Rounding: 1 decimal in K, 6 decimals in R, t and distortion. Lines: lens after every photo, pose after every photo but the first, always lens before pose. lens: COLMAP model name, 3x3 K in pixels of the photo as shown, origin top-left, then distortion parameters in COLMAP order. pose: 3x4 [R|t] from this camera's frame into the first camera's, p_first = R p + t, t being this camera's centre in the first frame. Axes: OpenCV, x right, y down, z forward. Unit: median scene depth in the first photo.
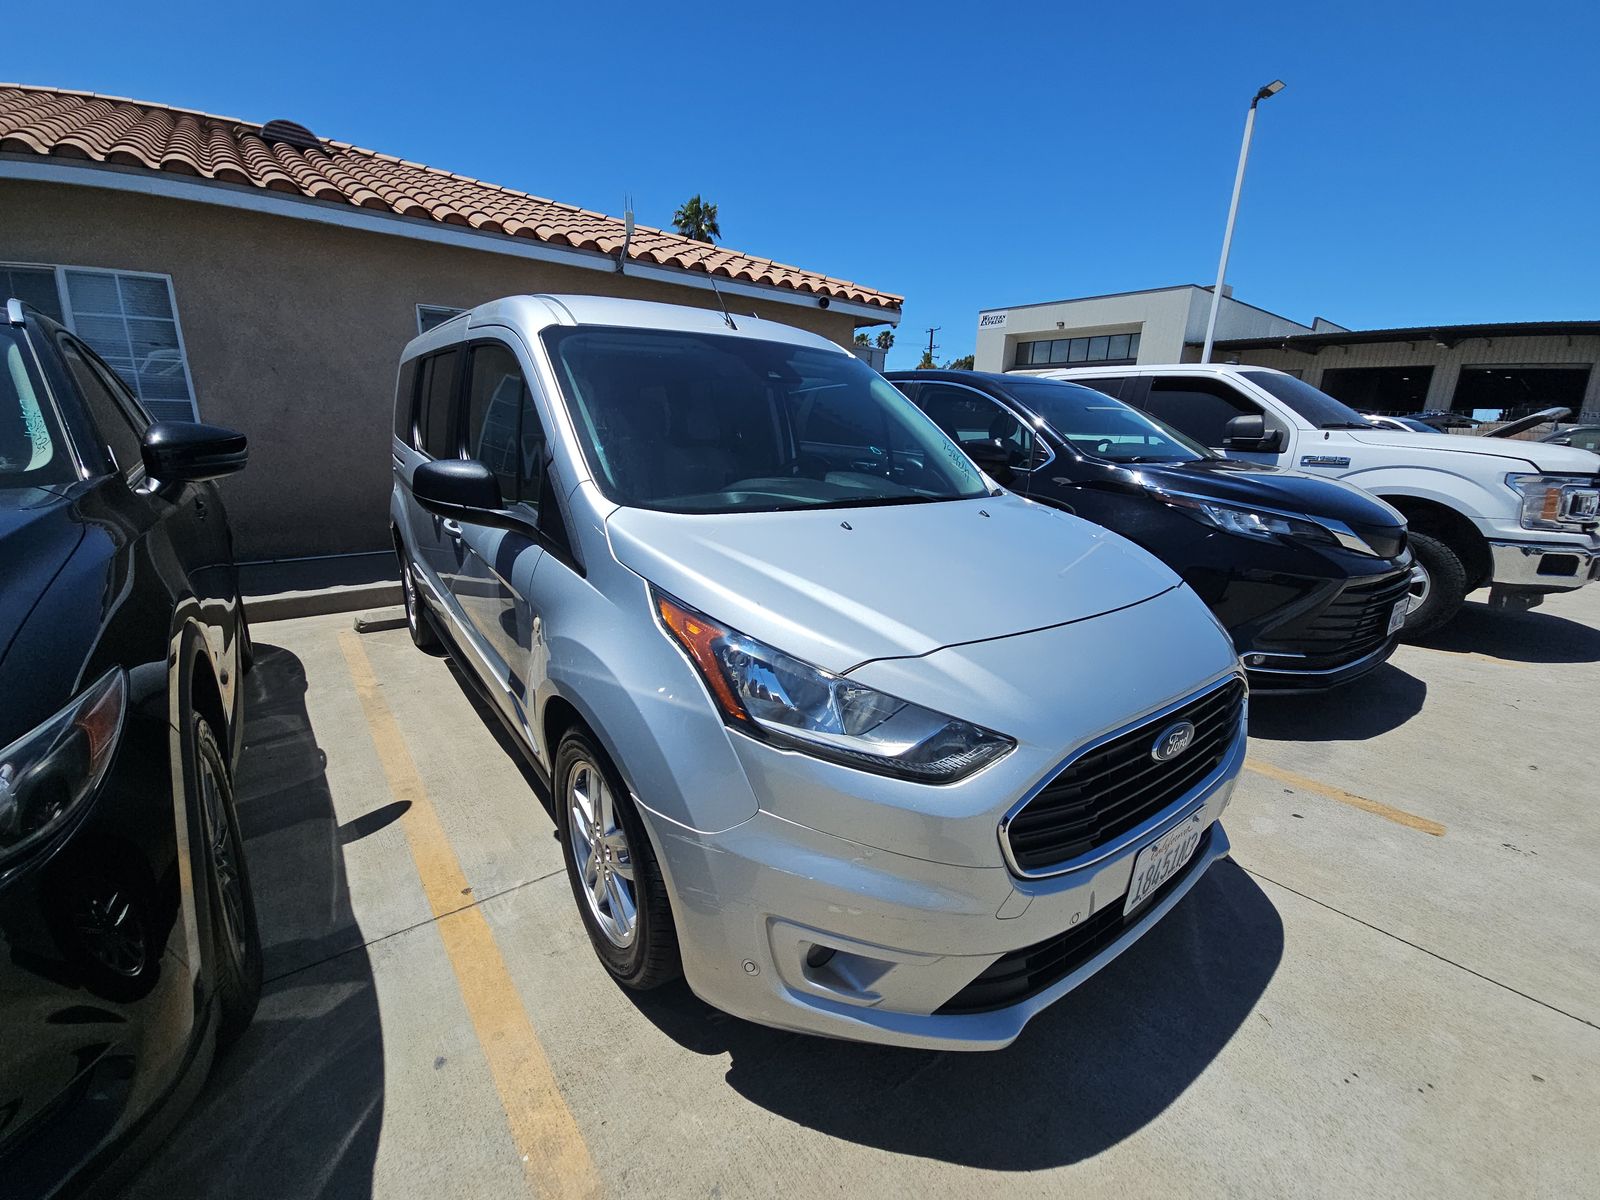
lens RADIAL K [[727.9, 0, 800.0], [0, 727.9, 600.0], [0, 0, 1]] dist [0.046162, -0.036973]
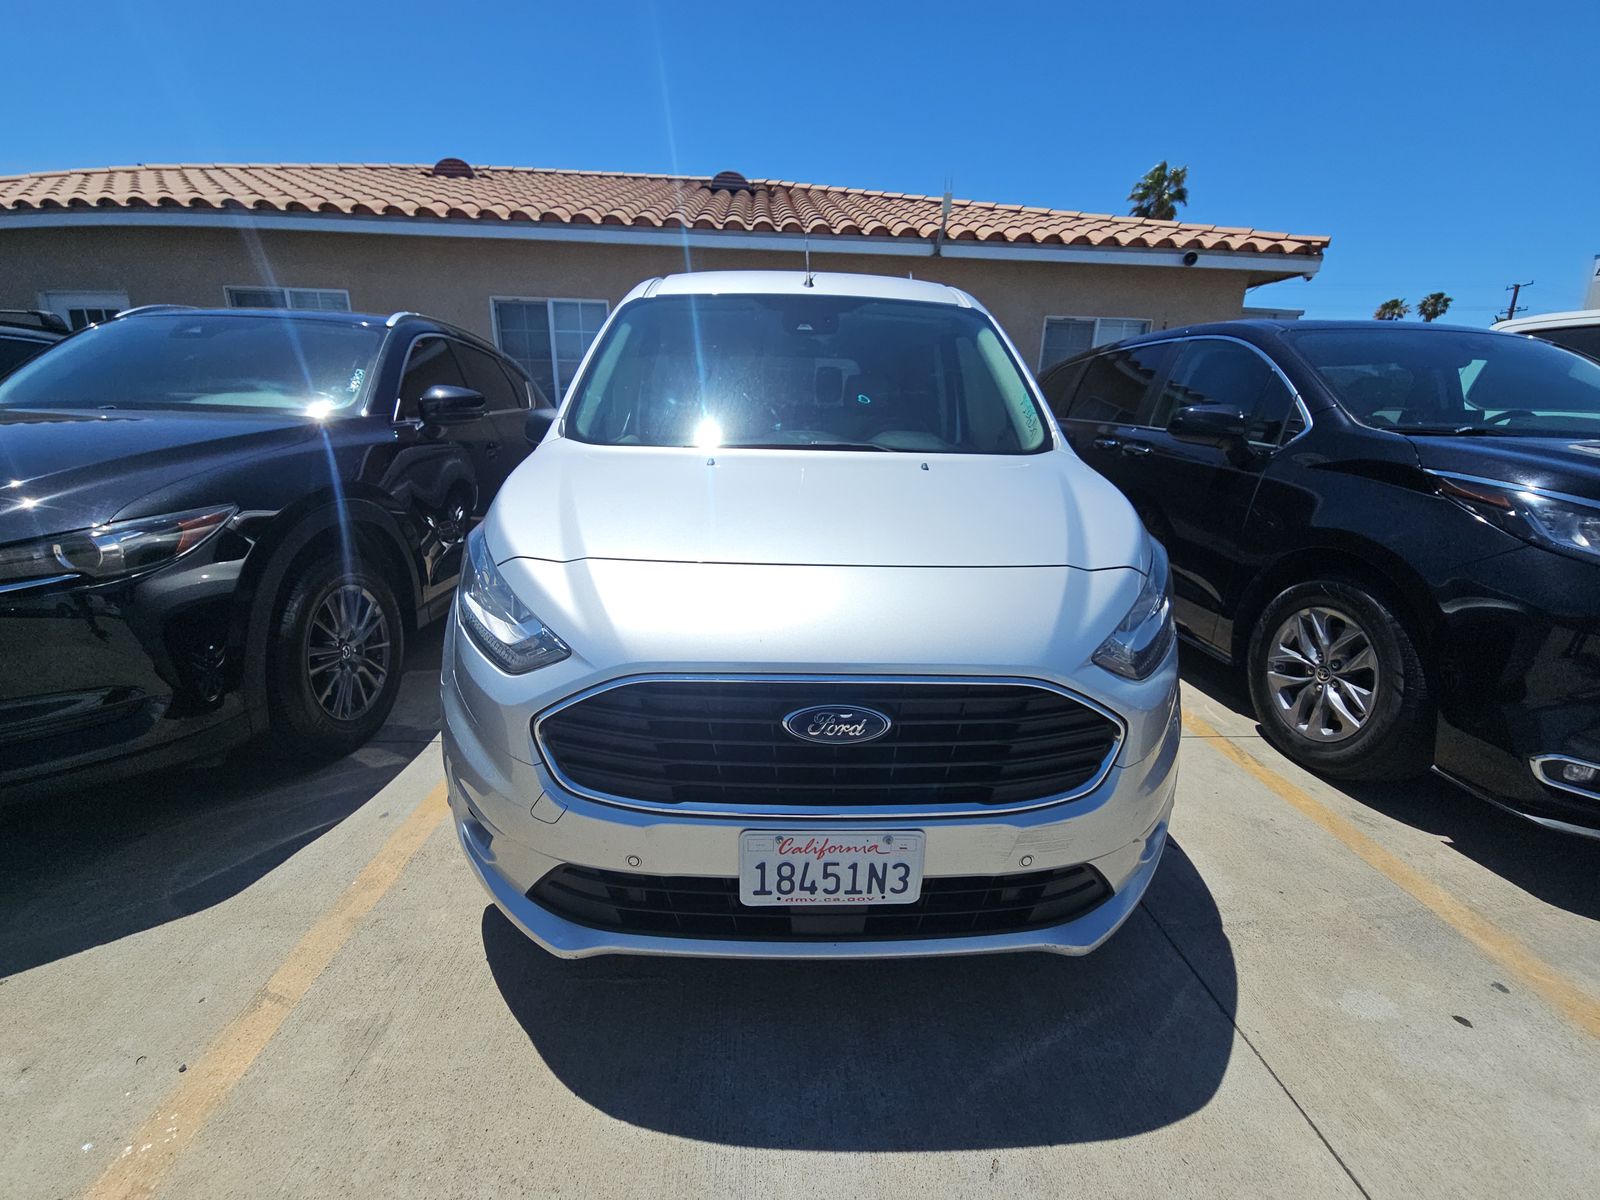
lens RADIAL K [[740.1, 0, 799.5], [0, 740.1, 616.5], [0, 0, 1]] dist [0.001865, 0.000850]
pose [[0.775454, 0.157356, -0.611482, 0.244963], [-0.154647, 0.986284, 0.057689, 0.009981], [0.612173, 0.049828, 0.789153, 0.087298]]
